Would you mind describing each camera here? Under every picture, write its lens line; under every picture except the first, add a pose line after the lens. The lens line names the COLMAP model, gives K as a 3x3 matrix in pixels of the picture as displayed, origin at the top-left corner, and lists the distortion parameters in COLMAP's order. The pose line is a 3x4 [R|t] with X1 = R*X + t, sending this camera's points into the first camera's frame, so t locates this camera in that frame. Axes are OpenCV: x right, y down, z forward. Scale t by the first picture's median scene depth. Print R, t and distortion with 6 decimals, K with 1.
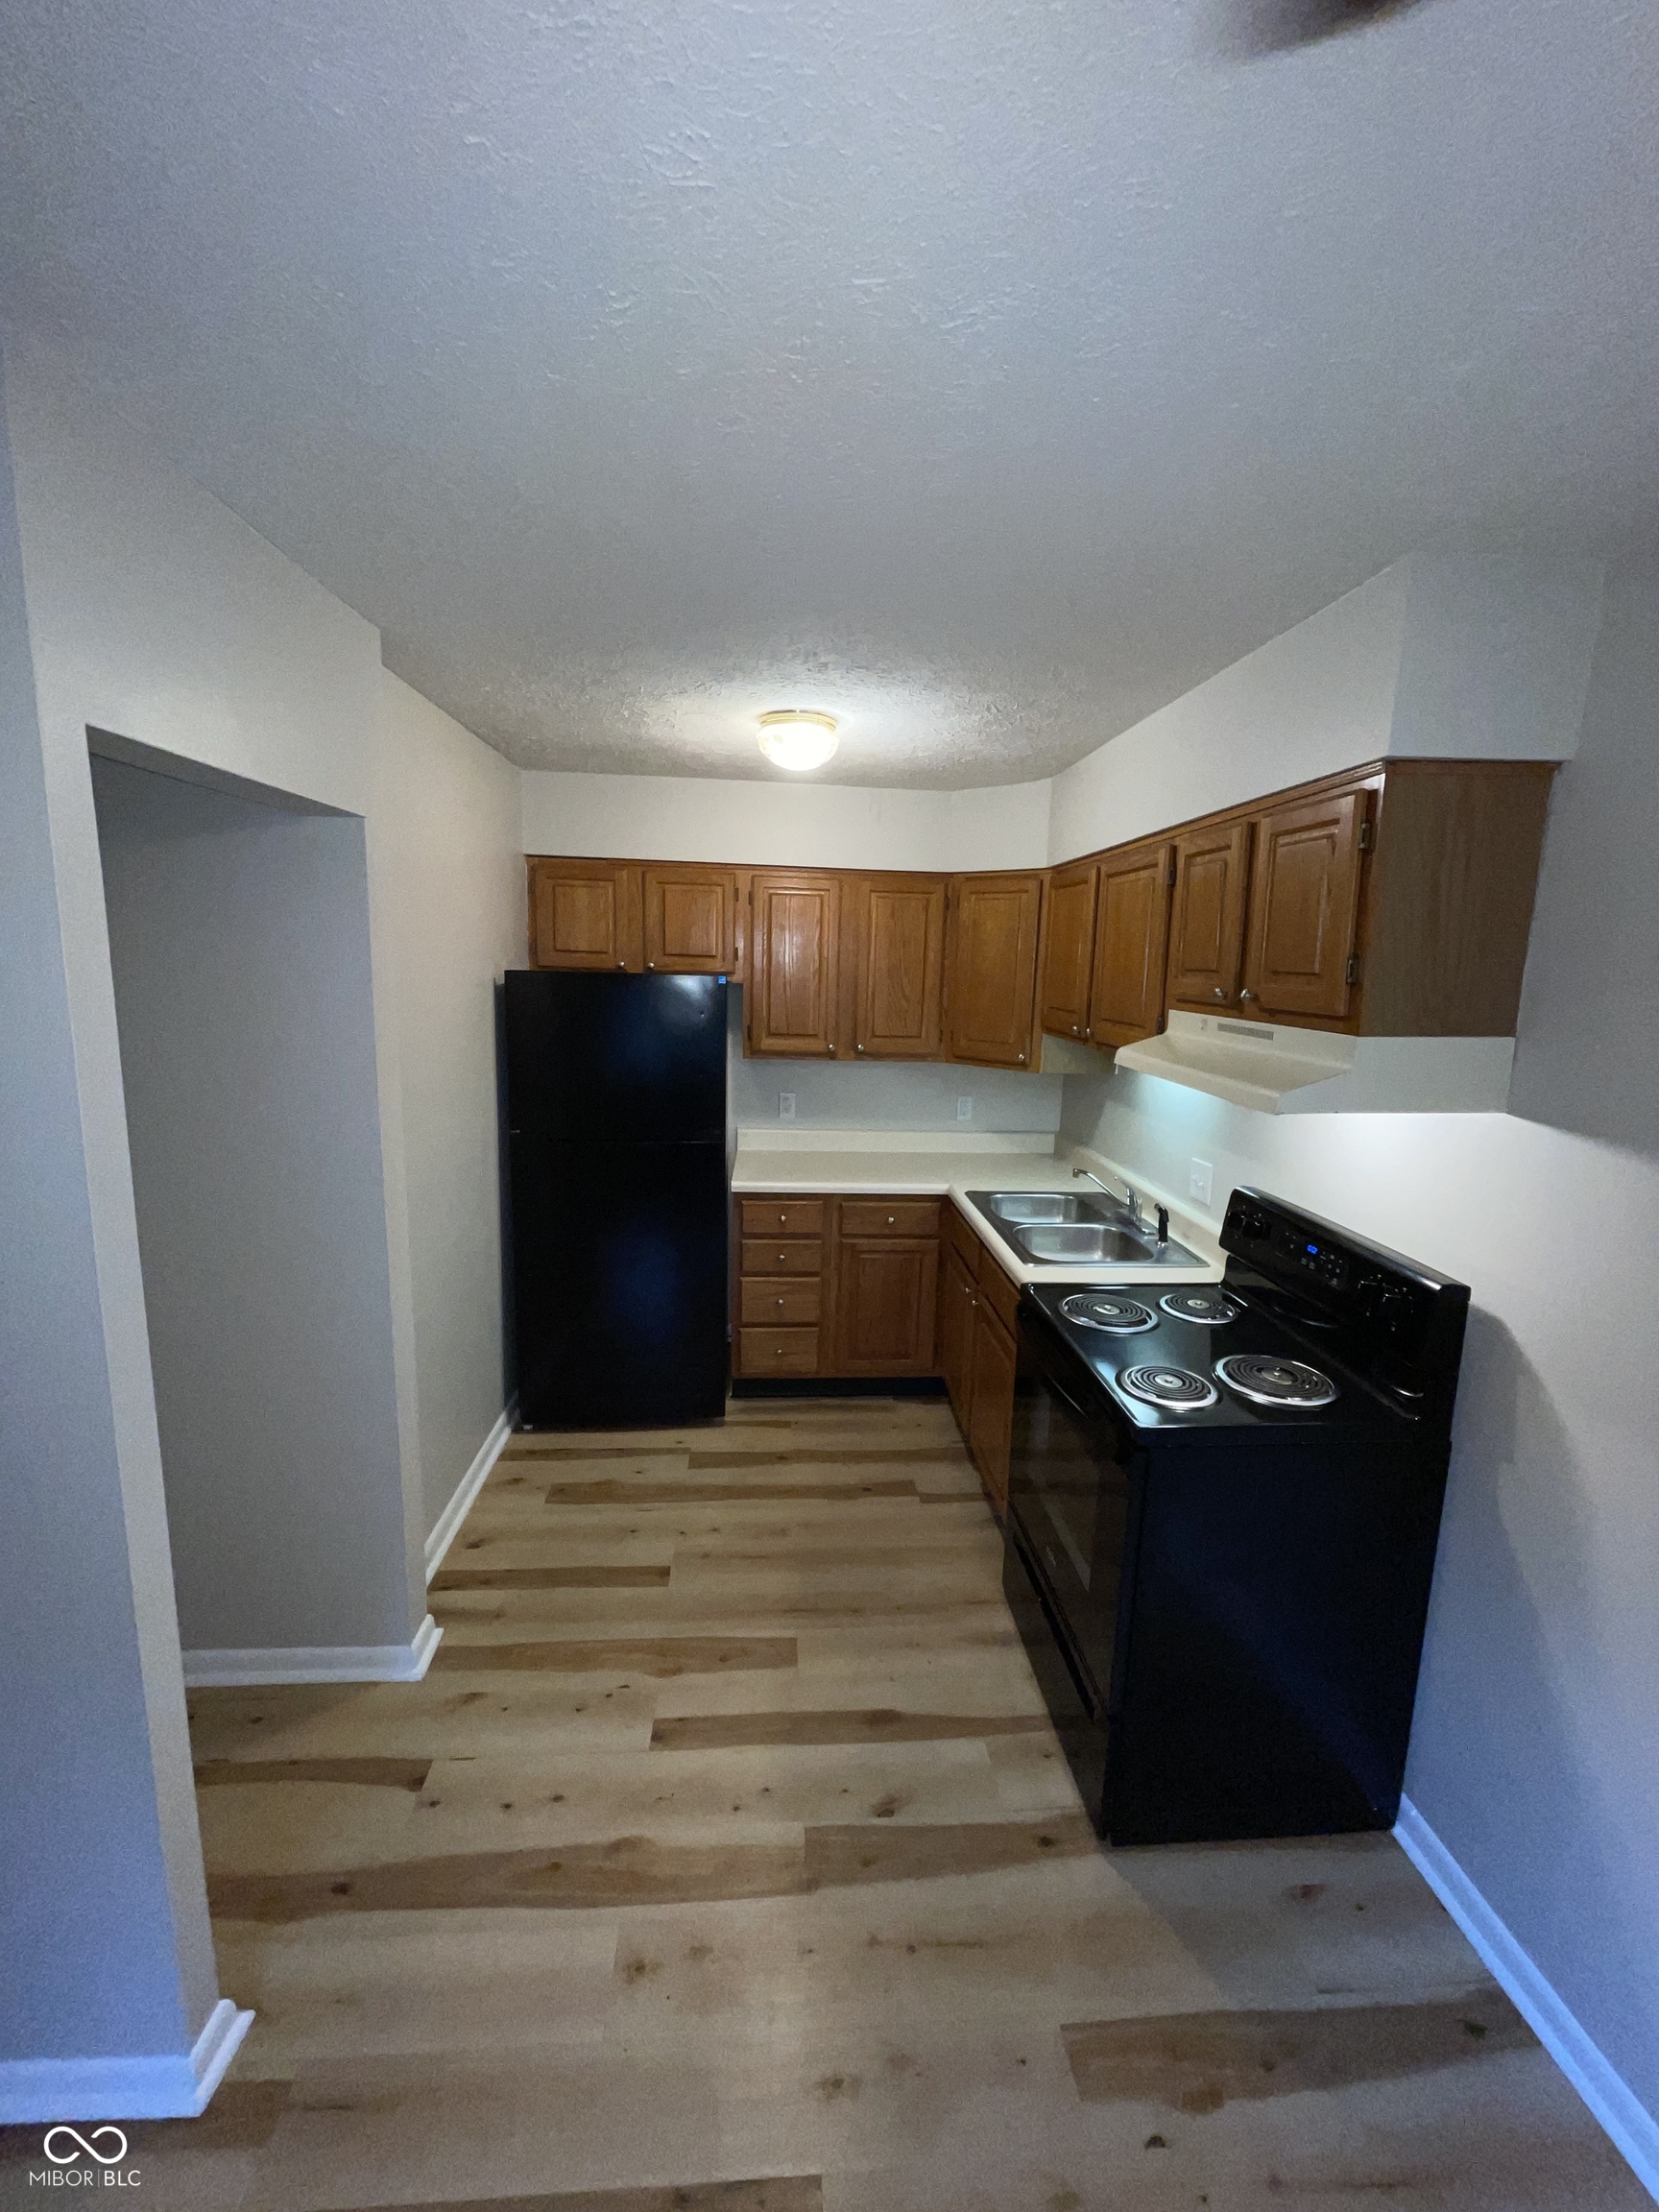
lens RADIAL K [[890.4, 0, 840.9], [0, 890.4, 1101.3], [0, 0, 1]] dist [-0.000494, 0.000109]
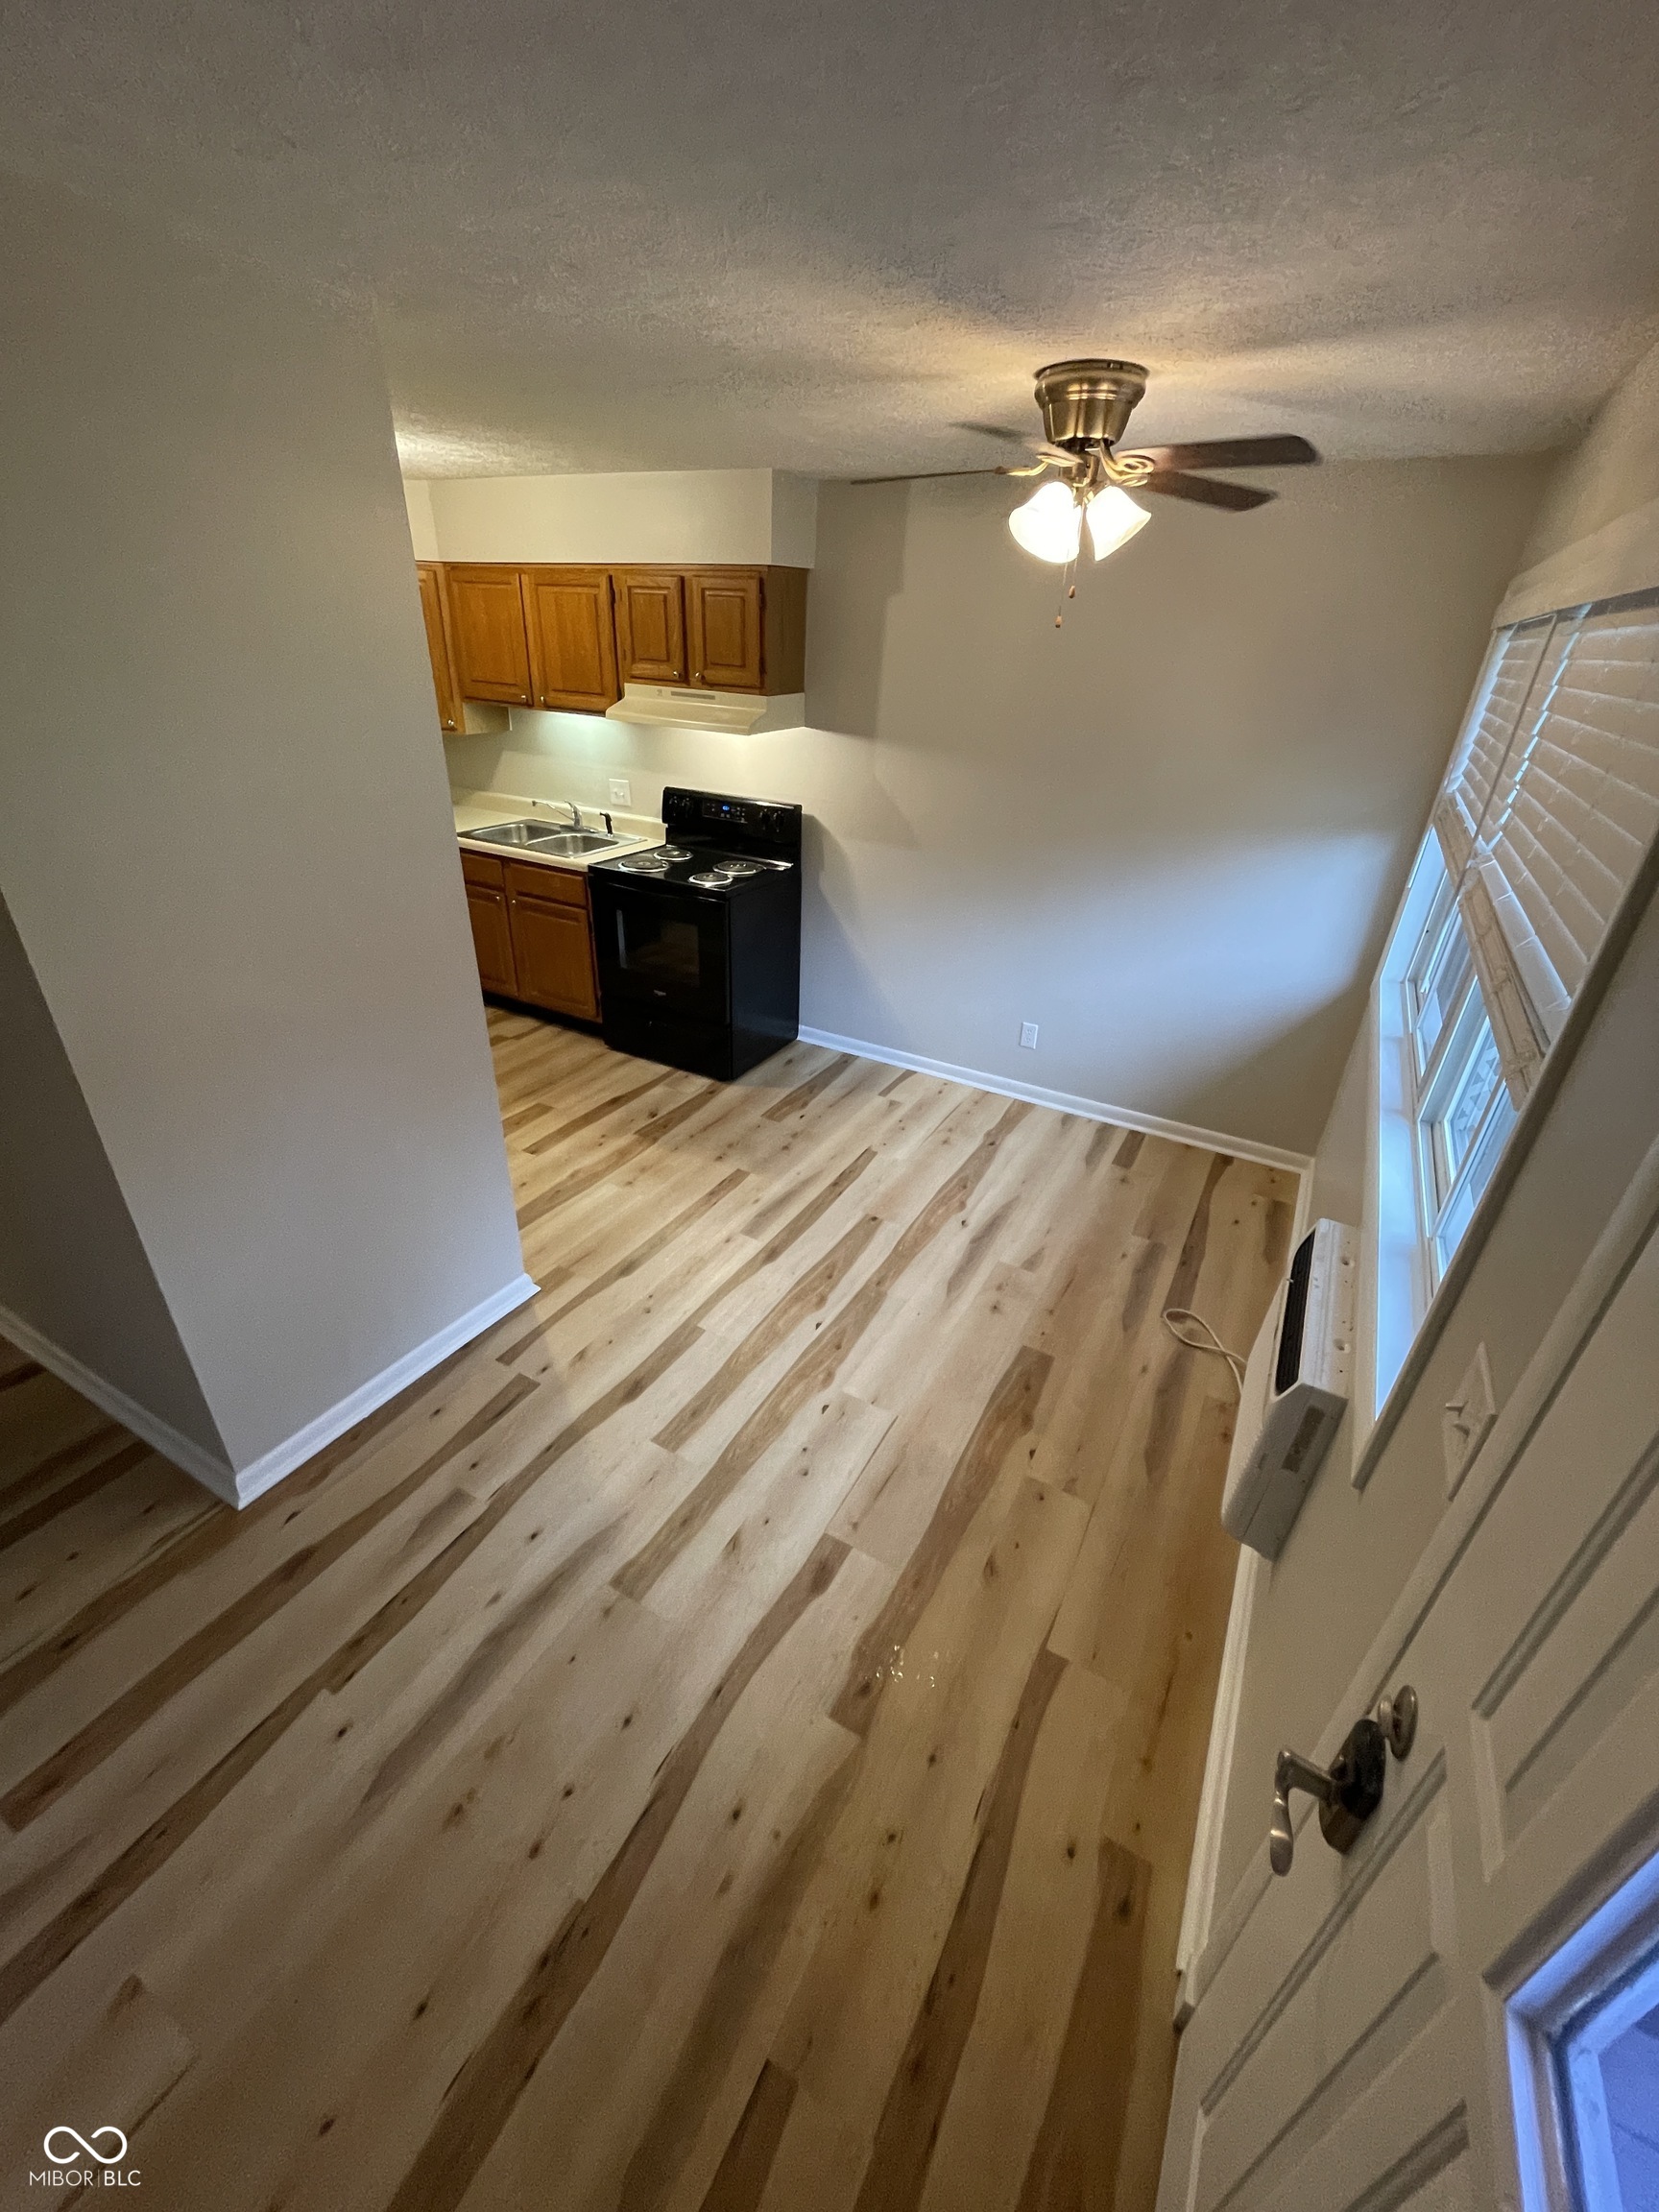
lens RADIAL K [[890.4, 0, 840.9], [0, 890.4, 1101.3], [0, 0, 1]] dist [-0.000494, 0.000109]
pose [[0.544826, -0.398100, 0.738025, -0.971929], [0.103813, 0.905372, 0.411732, -0.036054], [-0.832098, -0.147706, 0.534599, -0.374950]]
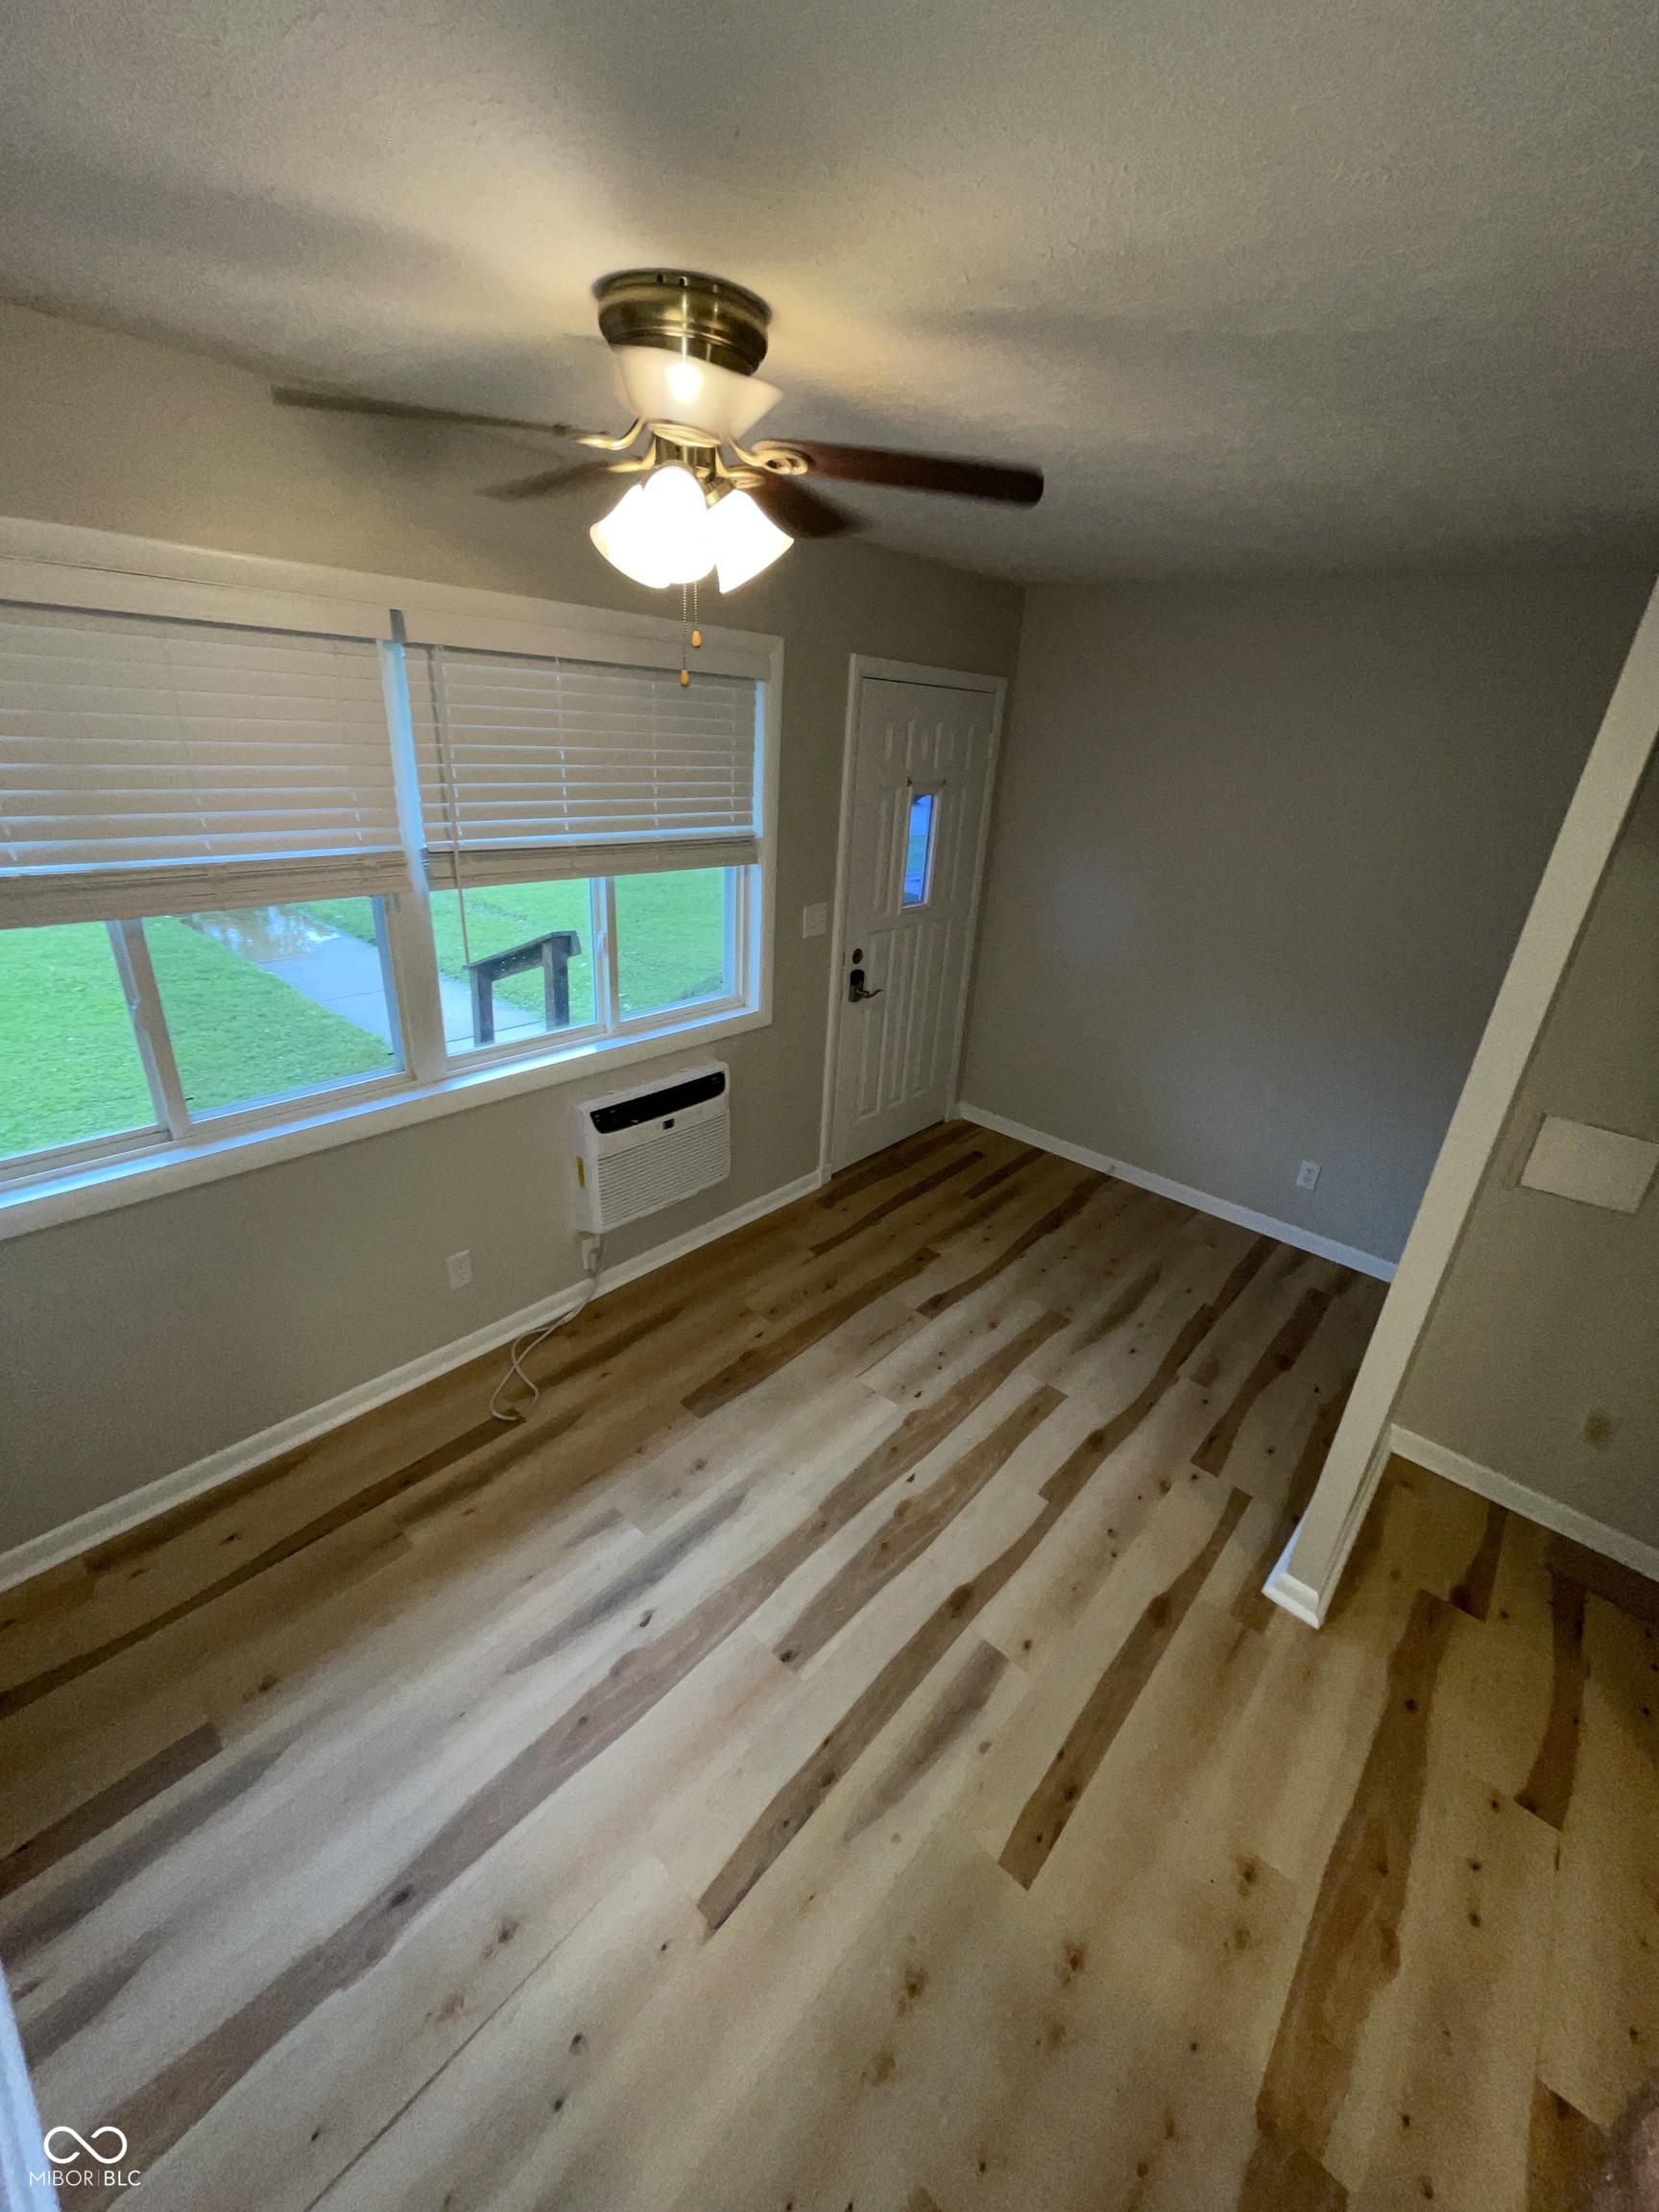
lens RADIAL K [[890.4, 0, 840.9], [0, 890.4, 1101.3], [0, 0, 1]] dist [-0.000494, 0.000109]
pose [[-0.707952, 0.212044, -0.673677, 0.411791], [-0.193409, 0.859194, 0.473686, -0.141586], [0.679262, 0.465643, -0.567257, 0.554289]]
